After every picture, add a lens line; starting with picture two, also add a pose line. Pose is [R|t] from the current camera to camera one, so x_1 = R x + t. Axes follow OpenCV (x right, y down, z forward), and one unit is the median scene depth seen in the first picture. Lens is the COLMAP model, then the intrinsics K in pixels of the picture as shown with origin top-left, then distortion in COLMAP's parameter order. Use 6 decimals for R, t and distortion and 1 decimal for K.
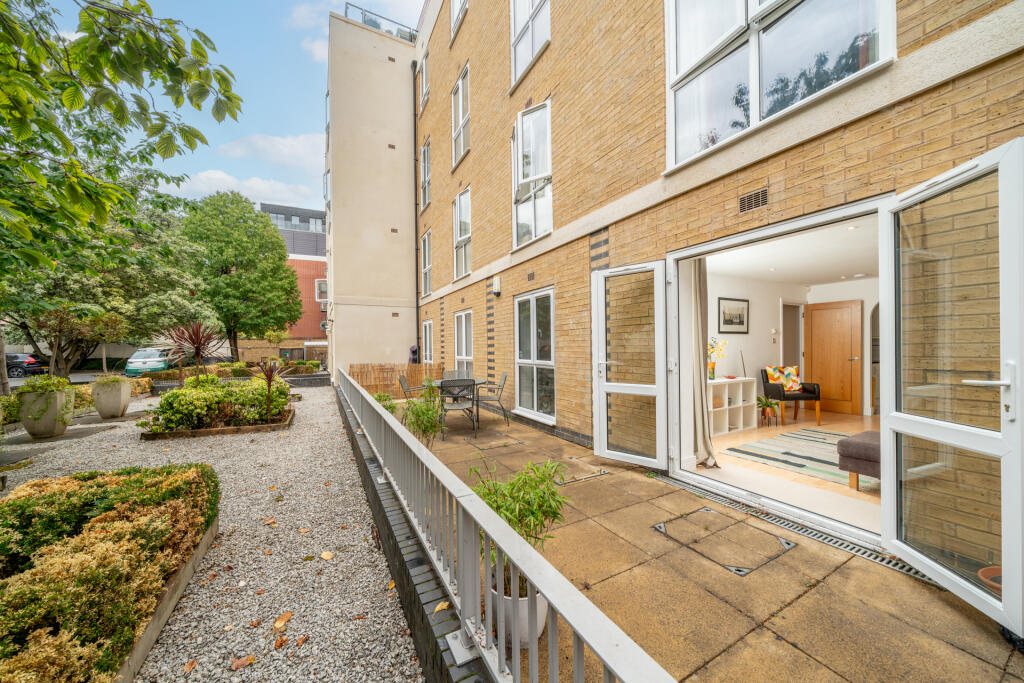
lens RADIAL K [[352.1, 0, 507.8], [0, 352.1, 345.2], [0, 0, 1]] dist [-0.002163, -0.000277]
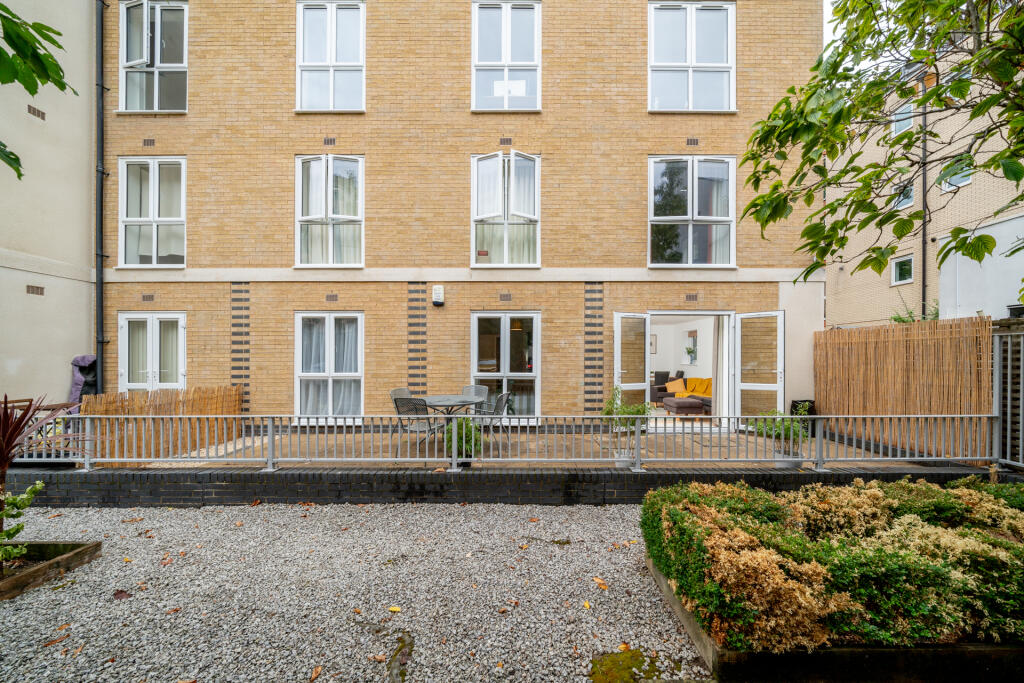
lens RADIAL K [[352.1, 0, 514.9], [0, 352.1, 350.8], [0, 0, 1]] dist [-0.002163, -0.000277]
pose [[0.483450, 0.008350, 0.875332, -0.876095], [-0.009615, 0.999945, -0.004228, -0.021519], [-0.875319, -0.006372, 0.483504, 0.426420]]
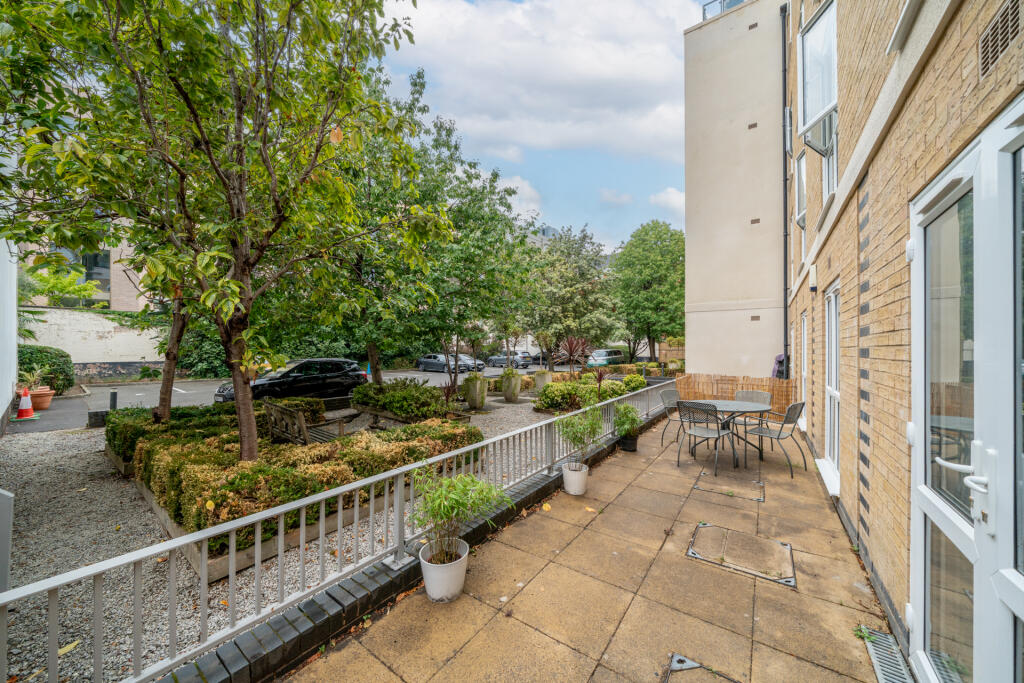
lens RADIAL K [[352.1, 0, 515.8], [0, 352.1, 345.1], [0, 0, 1]] dist [-0.002163, -0.000277]
pose [[0.456779, 0.001018, -0.889580, 0.378204], [-0.004536, 0.999989, -0.001185, -0.036281], [0.889569, 0.004576, 0.456778, 0.173849]]
